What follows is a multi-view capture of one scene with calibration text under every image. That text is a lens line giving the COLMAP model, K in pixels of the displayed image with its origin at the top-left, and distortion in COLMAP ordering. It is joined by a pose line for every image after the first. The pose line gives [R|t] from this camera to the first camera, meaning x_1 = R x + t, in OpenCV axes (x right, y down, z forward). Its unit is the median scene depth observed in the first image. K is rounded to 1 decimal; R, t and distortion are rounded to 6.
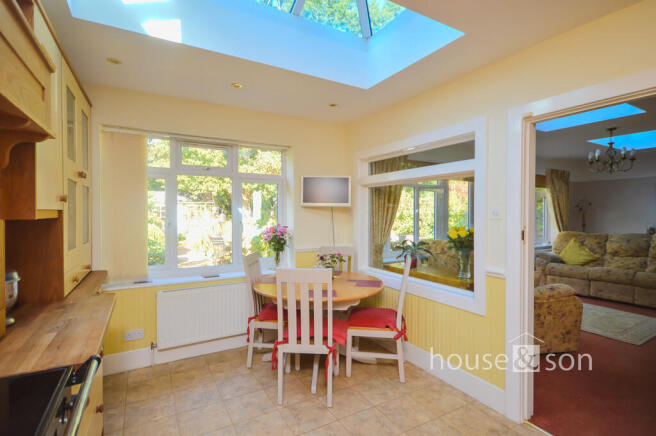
lens RADIAL K [[318.3, 0, 329.2], [0, 318.3, 217.5], [0, 0, 1]] dist [0.006317, 0.000336]
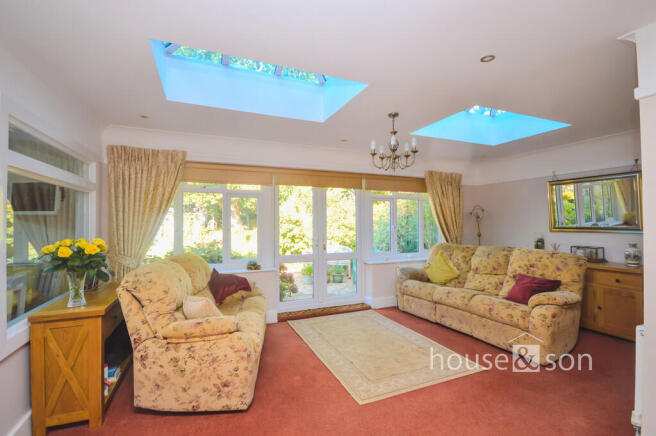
lens RADIAL K [[296.6, 0, 328.9], [0, 296.6, 219.3], [0, 0, 1]] dist [0.000379, 0.000100]
pose [[0.992915, -0.006091, -0.118670, 0.588498], [0.003089, 0.999671, -0.025470, -0.000286], [0.118786, 0.024923, 0.992607, 0.189857]]
